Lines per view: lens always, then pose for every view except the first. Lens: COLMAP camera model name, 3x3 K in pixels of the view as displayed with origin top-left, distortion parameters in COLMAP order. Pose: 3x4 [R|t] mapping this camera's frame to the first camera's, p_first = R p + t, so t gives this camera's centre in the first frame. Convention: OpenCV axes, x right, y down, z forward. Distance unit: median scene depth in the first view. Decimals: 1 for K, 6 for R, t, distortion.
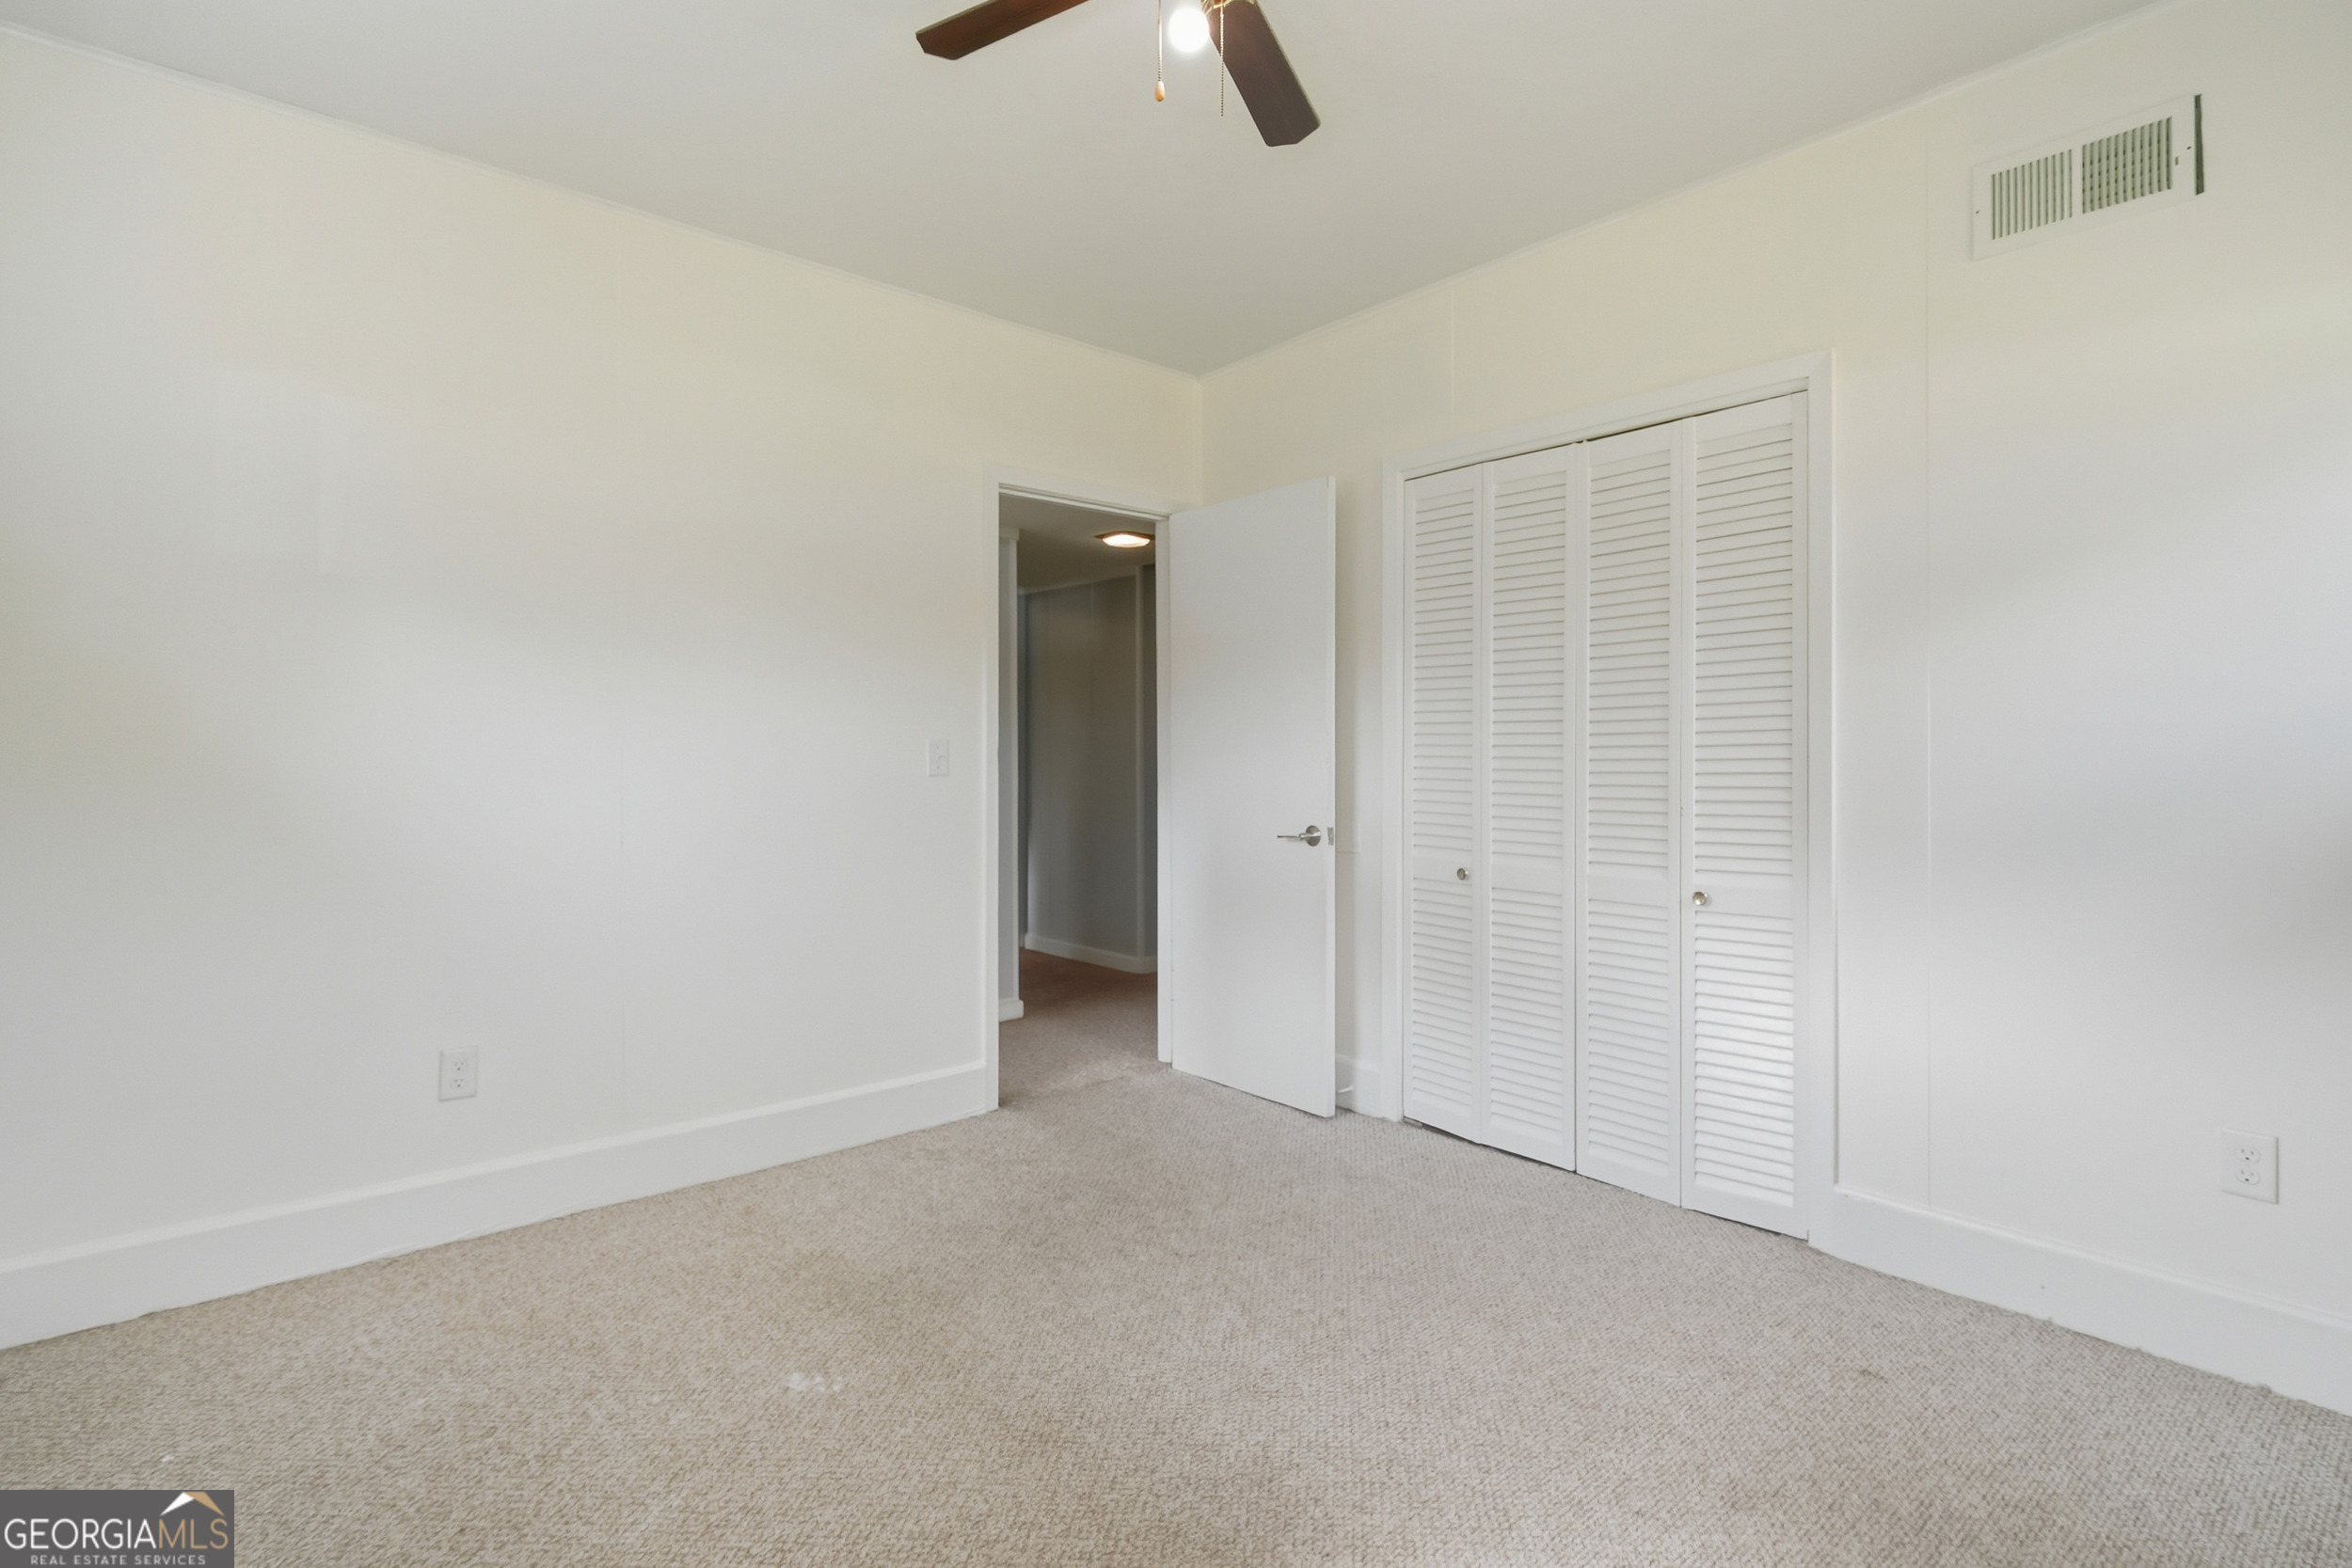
lens RADIAL K [[1110.7, 0, 1172.4], [0, 1110.7, 750.5], [0, 0, 1]] dist [-0.009861, -0.000397]
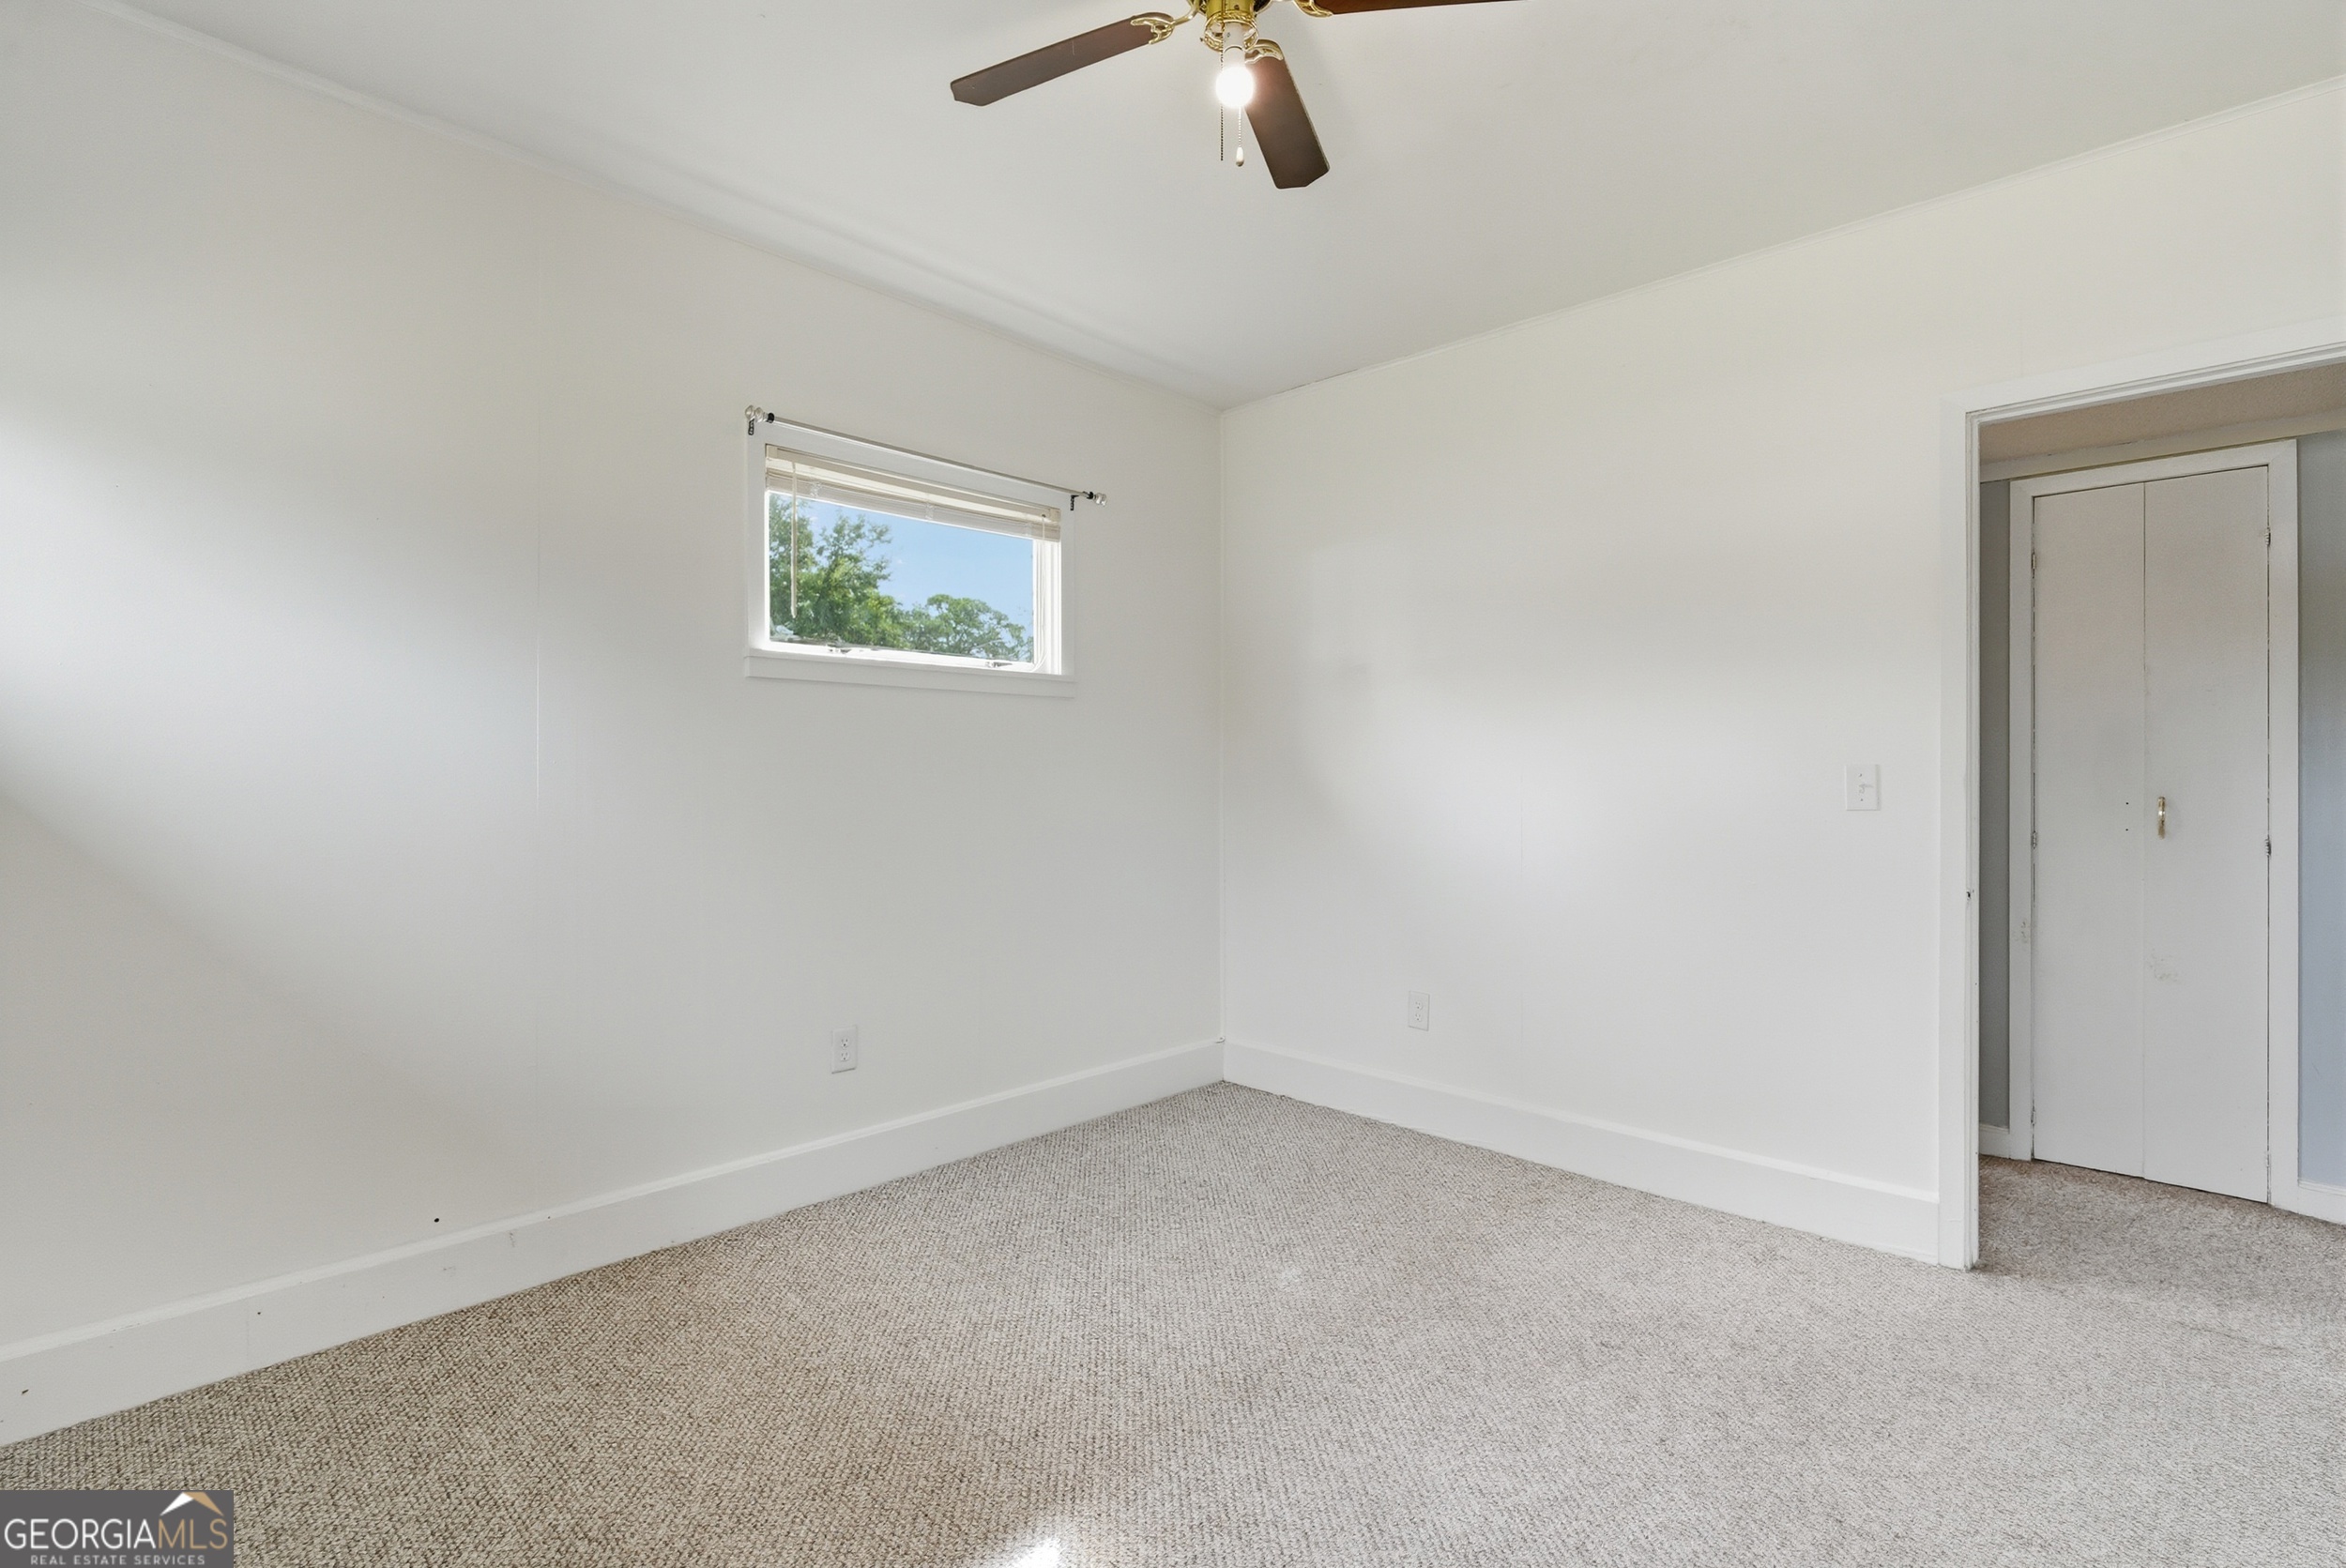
lens RADIAL K [[1081.4, 0, 1165.5], [0, 1081.4, 758.6], [0, 0, 1]] dist [-0.014506, 0.000150]
pose [[0.110266, -0.008374, -0.993867, 0.619975], [-0.005913, 0.999941, -0.009081, -0.005480], [0.993885, 0.006878, 0.110210, 0.505943]]
